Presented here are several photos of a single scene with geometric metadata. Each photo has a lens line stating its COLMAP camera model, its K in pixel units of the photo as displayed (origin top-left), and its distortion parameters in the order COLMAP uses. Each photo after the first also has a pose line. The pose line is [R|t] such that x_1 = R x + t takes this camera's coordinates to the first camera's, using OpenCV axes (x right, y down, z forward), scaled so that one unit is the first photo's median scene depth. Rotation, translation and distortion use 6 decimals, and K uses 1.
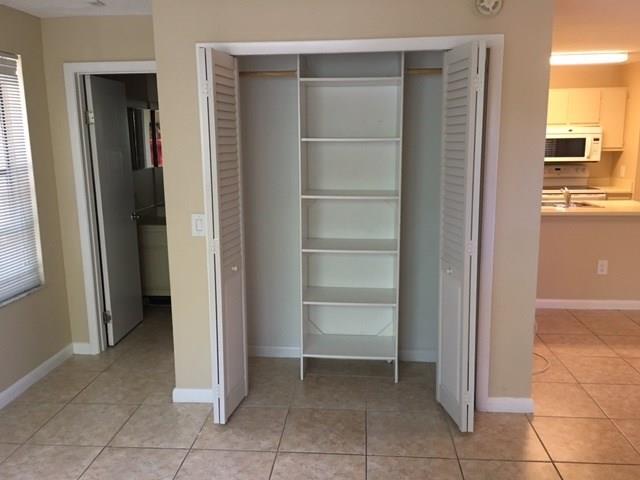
lens RADIAL K [[539.4, 0, 320.1], [0, 539.4, 238.3], [0, 0, 1]] dist [0.069377, -0.094556]
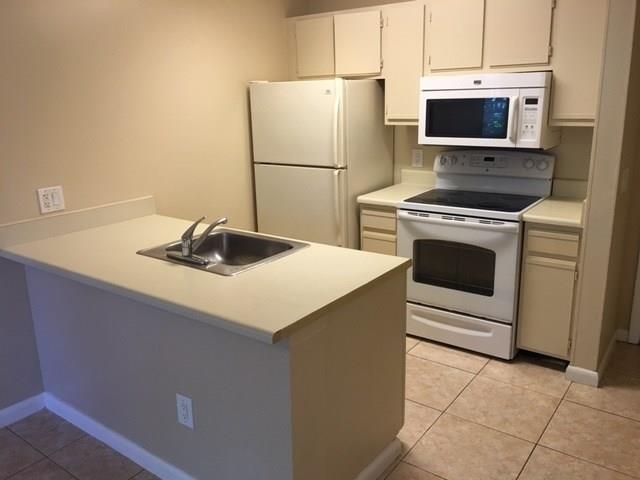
lens RADIAL K [[539.4, 0, 319.7], [0, 539.4, 239.6], [0, 0, 1]] dist [0.069377, -0.094556]
pose [[0.853548, 0.124234, -0.505986, 0.597937], [-0.074979, 0.990336, 0.116674, -0.104760], [0.515591, -0.061648, 0.854614, 0.505086]]
